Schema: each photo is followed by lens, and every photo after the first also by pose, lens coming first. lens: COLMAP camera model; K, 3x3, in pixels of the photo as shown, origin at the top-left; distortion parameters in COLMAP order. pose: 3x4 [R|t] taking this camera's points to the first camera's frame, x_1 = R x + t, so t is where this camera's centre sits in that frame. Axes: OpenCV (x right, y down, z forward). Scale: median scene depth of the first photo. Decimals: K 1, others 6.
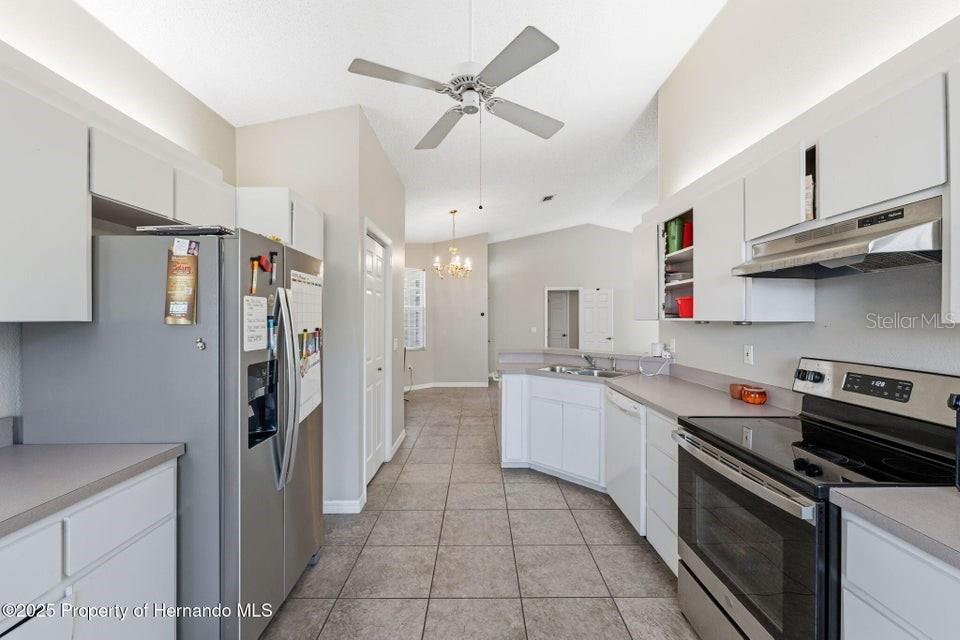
lens RADIAL K [[395.7, 0, 482.6], [0, 395.7, 321.1], [0, 0, 1]] dist [-0.001985, -0.000147]
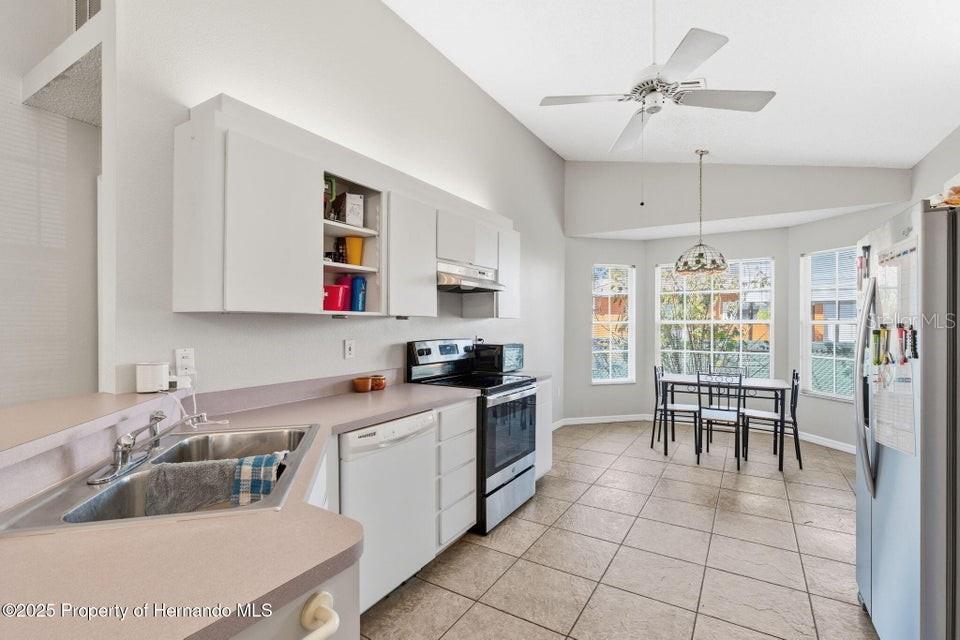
lens RADIAL K [[444.5, 0, 478.9], [0, 444.5, 323.2], [0, 0, 1]] dist [-0.000265, 0.000297]
pose [[-0.847658, -0.001820, 0.530540, -0.242484], [0.000945, 0.999987, 0.004940, 0.015025], [-0.530542, 0.004689, -0.847646, 2.070057]]
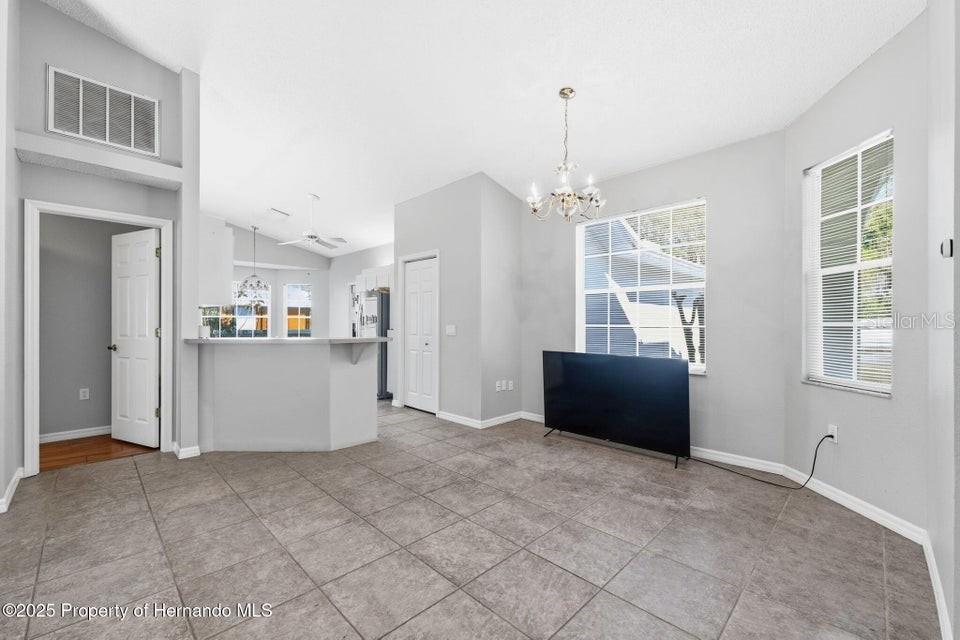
lens RADIAL K [[395.7, 0, 482.6], [0, 395.7, 321.1], [0, 0, 1]] dist [-0.001985, -0.000147]
pose [[-0.718710, -0.005281, -0.695290, 1.084531], [-0.006213, 0.999980, -0.001173, 0.063305], [0.695282, 0.003476, -0.718729, 3.874744]]
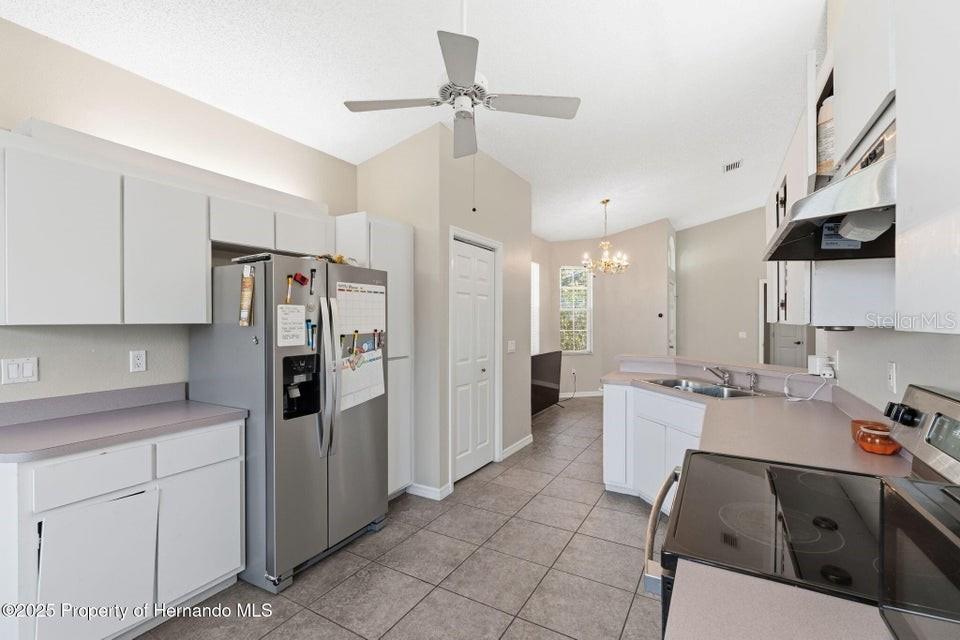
lens RADIAL K [[424.2, 0, 482.4], [0, 424.2, 325.0], [0, 0, 1]] dist [-0.000318, 0.000089]
pose [[0.861490, 0.004283, -0.507756, 0.520275], [-0.001873, 0.999984, 0.005257, -0.003012], [0.507770, -0.003578, 0.861485, 0.083669]]
